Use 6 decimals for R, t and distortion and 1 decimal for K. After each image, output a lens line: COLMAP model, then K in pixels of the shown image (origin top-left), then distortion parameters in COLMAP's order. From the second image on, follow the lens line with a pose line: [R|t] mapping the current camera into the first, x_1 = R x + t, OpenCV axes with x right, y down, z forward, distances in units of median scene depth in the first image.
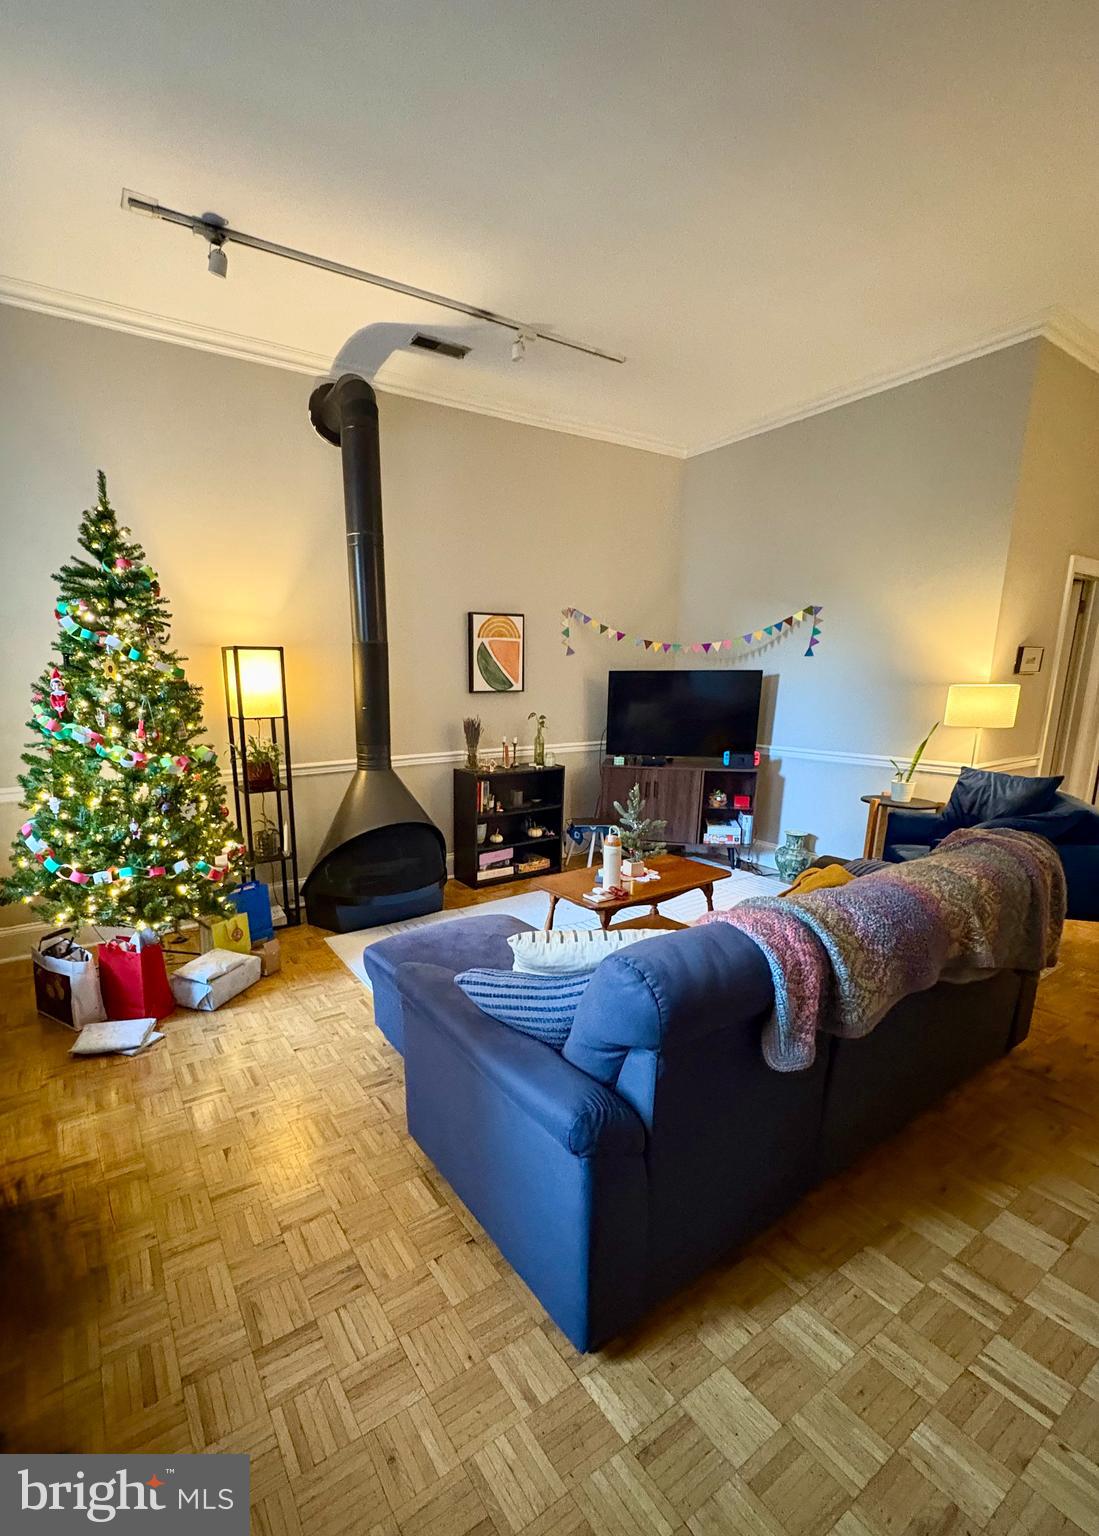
lens RADIAL K [[658.6, 0, 472.5], [0, 658.6, 821.0], [0, 0, 1]] dist [0.001710, 0.000073]
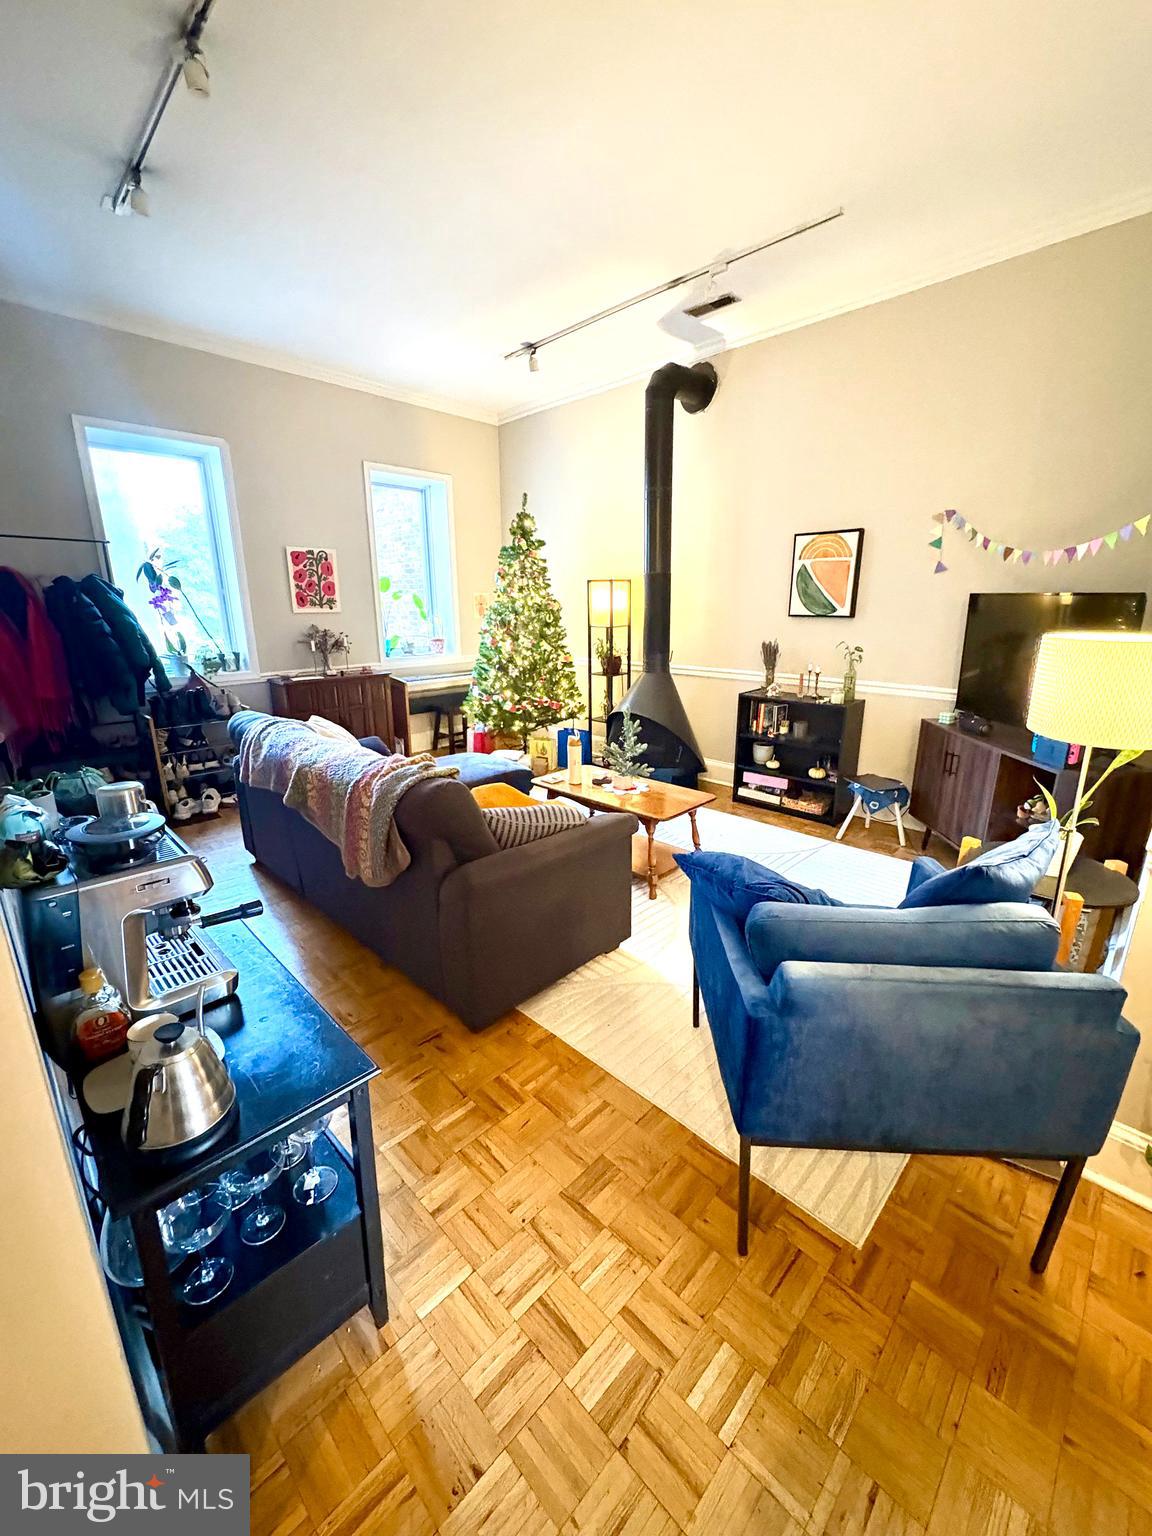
lens RADIAL K [[608.6, 0, 576.6], [0, 608.6, 763.1], [0, 0, 1]] dist [-0.001930, -0.000077]
pose [[0.237233, 0.259973, -0.936021, 0.824544], [-0.202262, 0.955629, 0.214156, -0.111906], [0.950164, 0.138517, 0.279289, 0.456796]]
